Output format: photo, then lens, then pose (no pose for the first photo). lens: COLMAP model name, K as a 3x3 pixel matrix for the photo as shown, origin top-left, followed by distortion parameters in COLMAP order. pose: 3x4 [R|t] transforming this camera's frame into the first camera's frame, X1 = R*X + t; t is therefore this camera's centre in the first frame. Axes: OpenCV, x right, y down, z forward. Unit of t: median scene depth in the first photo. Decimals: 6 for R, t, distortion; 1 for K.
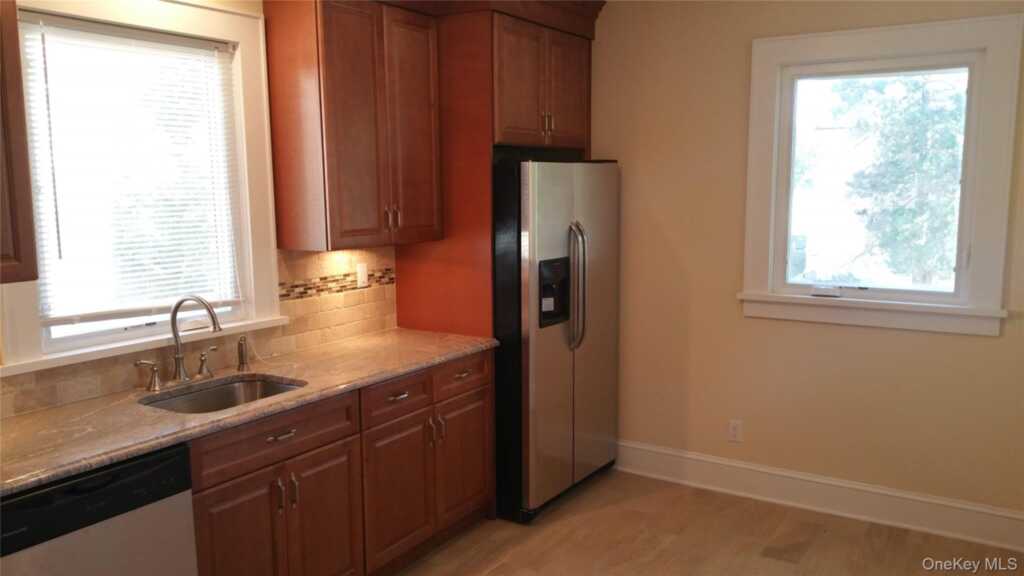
lens RADIAL K [[827.1, 0, 512.0], [0, 827.1, 288.0], [0, 0, 1]] dist [0.154262, -0.284282]
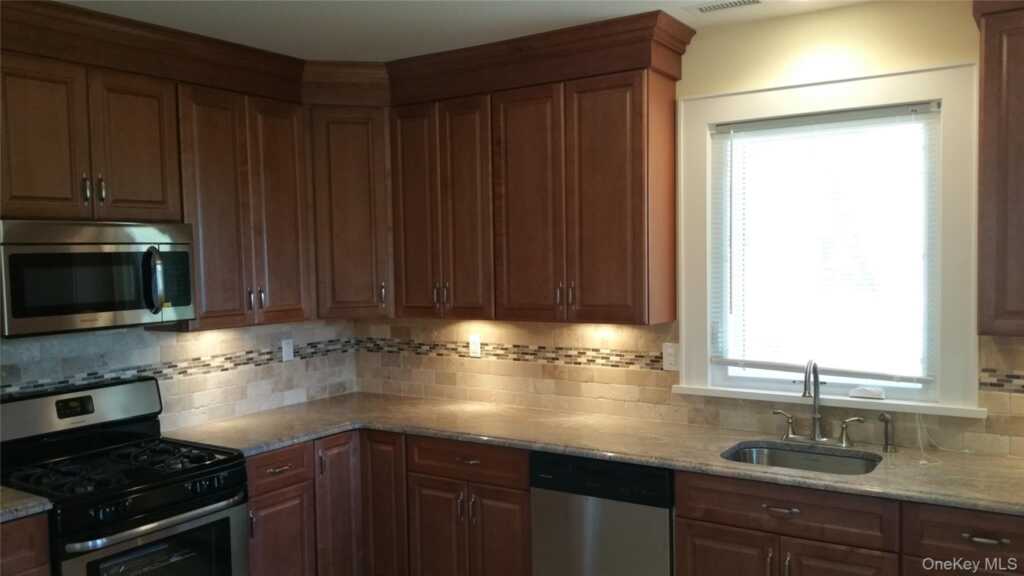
lens RADIAL K [[827.1, 0, 512.0], [0, 827.1, 288.0], [0, 0, 1]] dist [0.154262, -0.284282]
pose [[-0.004860, 0.046614, -0.998901, 0.552185], [-0.103316, 0.993544, 0.046867, -0.075236], [0.994637, 0.103430, -0.000012, 0.511086]]
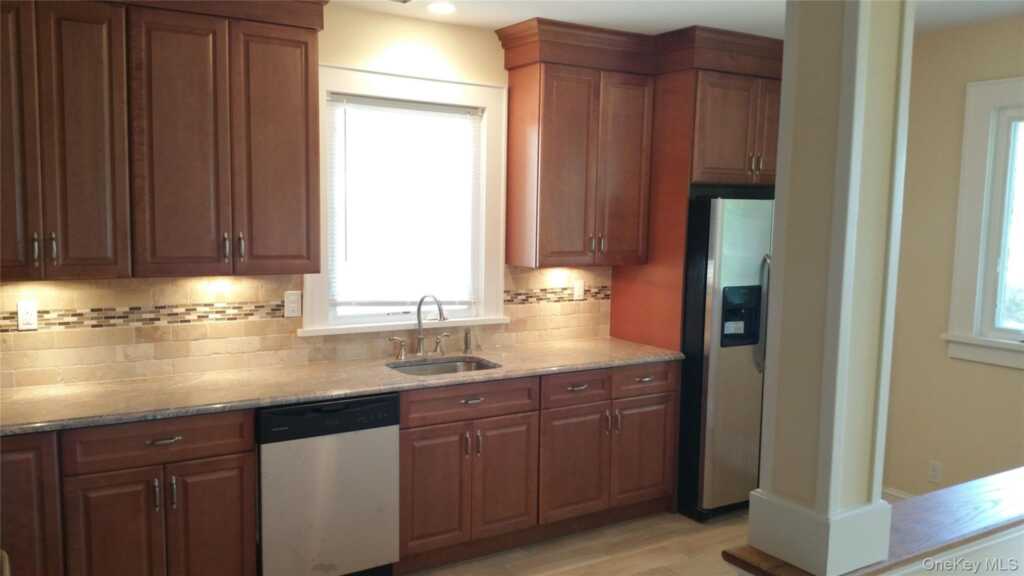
lens RADIAL K [[827.1, 0, 512.0], [0, 827.1, 288.0], [0, 0, 1]] dist [0.154262, -0.284282]
pose [[0.909399, 0.063662, -0.411024, 0.248858], [-0.077303, 0.996869, -0.016633, 0.010240], [0.408678, 0.046900, 0.911473, -0.152707]]
